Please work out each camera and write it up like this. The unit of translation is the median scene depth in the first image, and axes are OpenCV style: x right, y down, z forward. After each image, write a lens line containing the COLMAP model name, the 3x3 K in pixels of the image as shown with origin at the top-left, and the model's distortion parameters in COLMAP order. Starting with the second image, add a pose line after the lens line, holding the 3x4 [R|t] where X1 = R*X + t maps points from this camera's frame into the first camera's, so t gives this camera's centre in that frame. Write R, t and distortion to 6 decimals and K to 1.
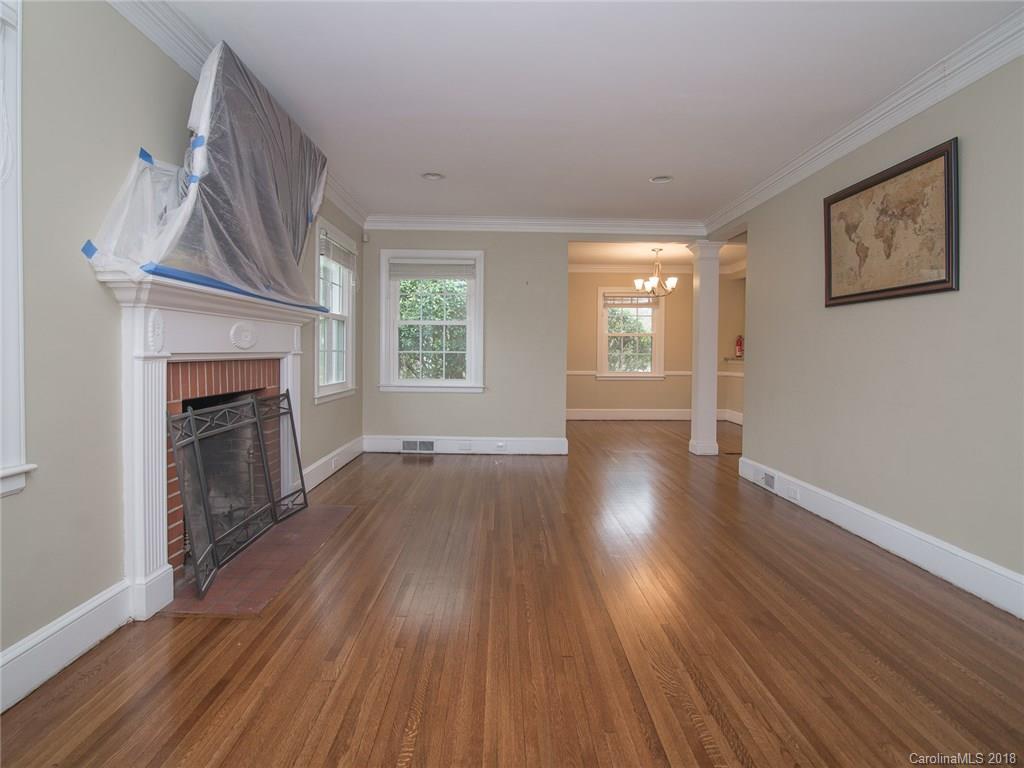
lens RADIAL K [[574.6, 0, 506.9], [0, 574.6, 355.4], [0, 0, 1]] dist [-0.019278, -0.000500]
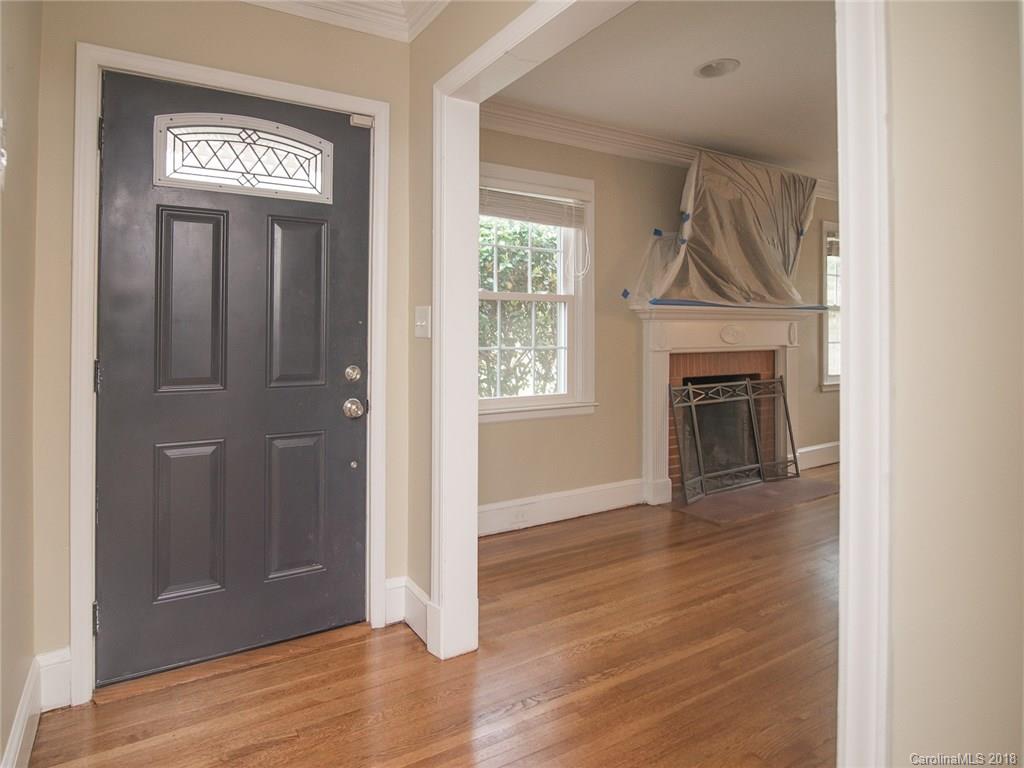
lens RADIAL K [[512.3, 0, 512.0], [0, 512.3, 384.0], [0, 0, 1]] dist [-0.001287, -0.000102]
pose [[0.609252, 0.075152, -0.789407, 0.382634], [-0.012375, 0.996279, 0.085296, -0.027828], [0.792880, -0.042197, 0.607915, -0.331351]]
